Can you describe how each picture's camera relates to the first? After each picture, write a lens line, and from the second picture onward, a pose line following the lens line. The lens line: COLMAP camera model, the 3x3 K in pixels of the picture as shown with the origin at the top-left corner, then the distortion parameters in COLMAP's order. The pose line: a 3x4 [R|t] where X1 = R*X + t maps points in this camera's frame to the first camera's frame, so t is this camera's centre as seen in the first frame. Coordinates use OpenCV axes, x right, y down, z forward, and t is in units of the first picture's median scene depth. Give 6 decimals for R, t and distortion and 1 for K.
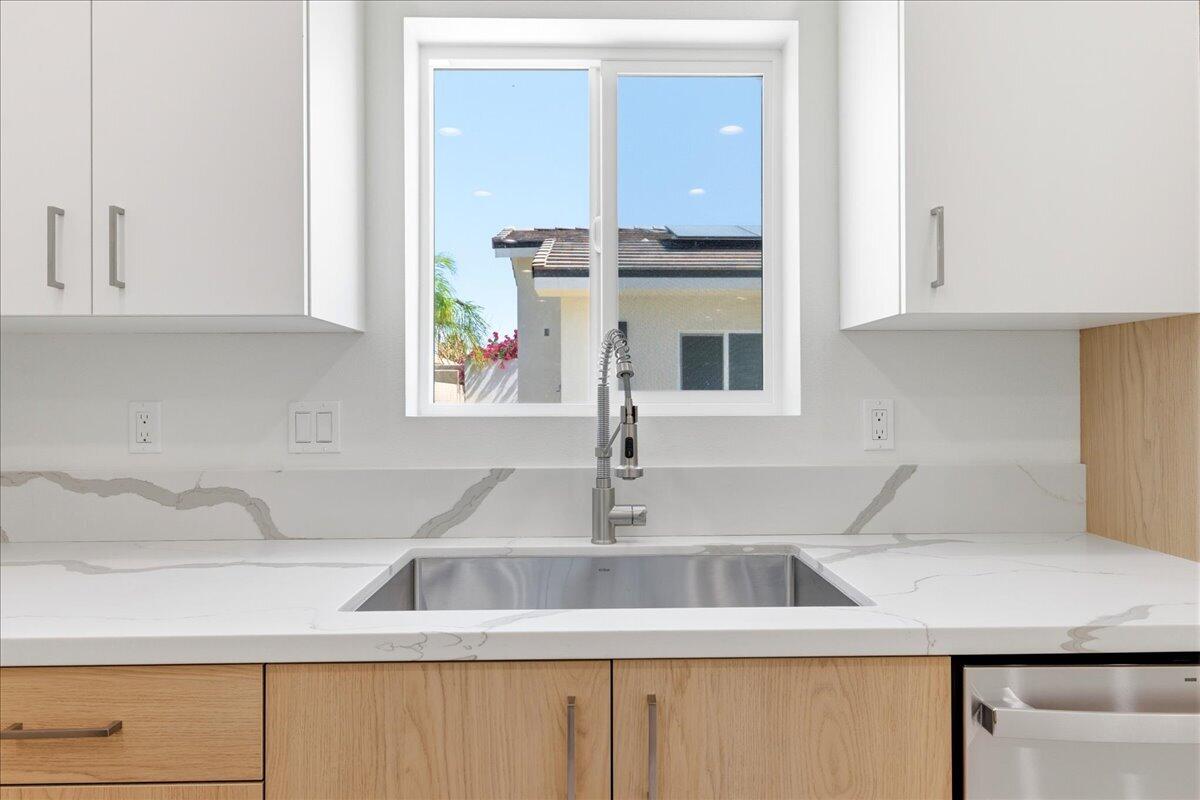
lens RADIAL K [[733.1, 0, 597.4], [0, 733.1, 397.9], [0, 0, 1]] dist [-0.004006, -0.000040]
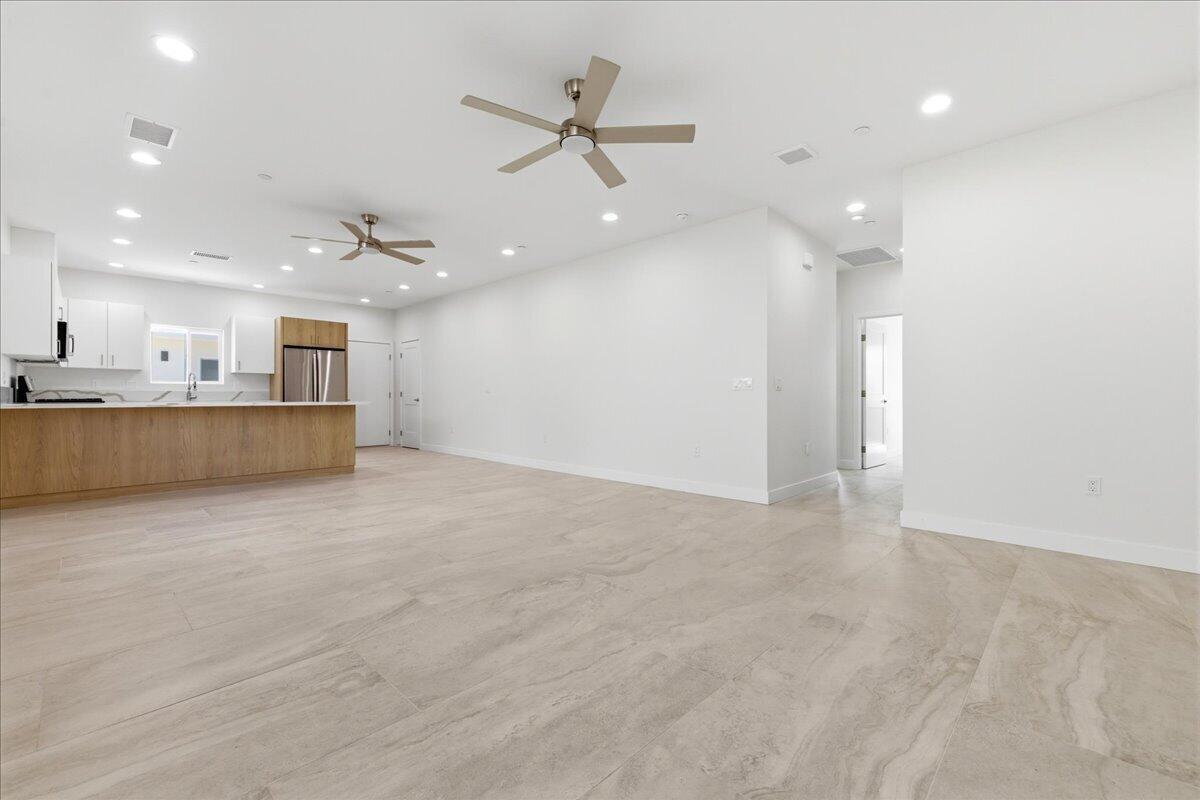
lens RADIAL K [[496.1, 0, 599.6], [0, 496.1, 393.8], [0, 0, 1]] dist [0.004034, 0.000420]
pose [[0.697501, 0.010618, 0.716505, -0.669112], [-0.008174, 0.999943, -0.006861, 0.123873], [-0.716537, -0.001071, 0.697549, -5.201331]]
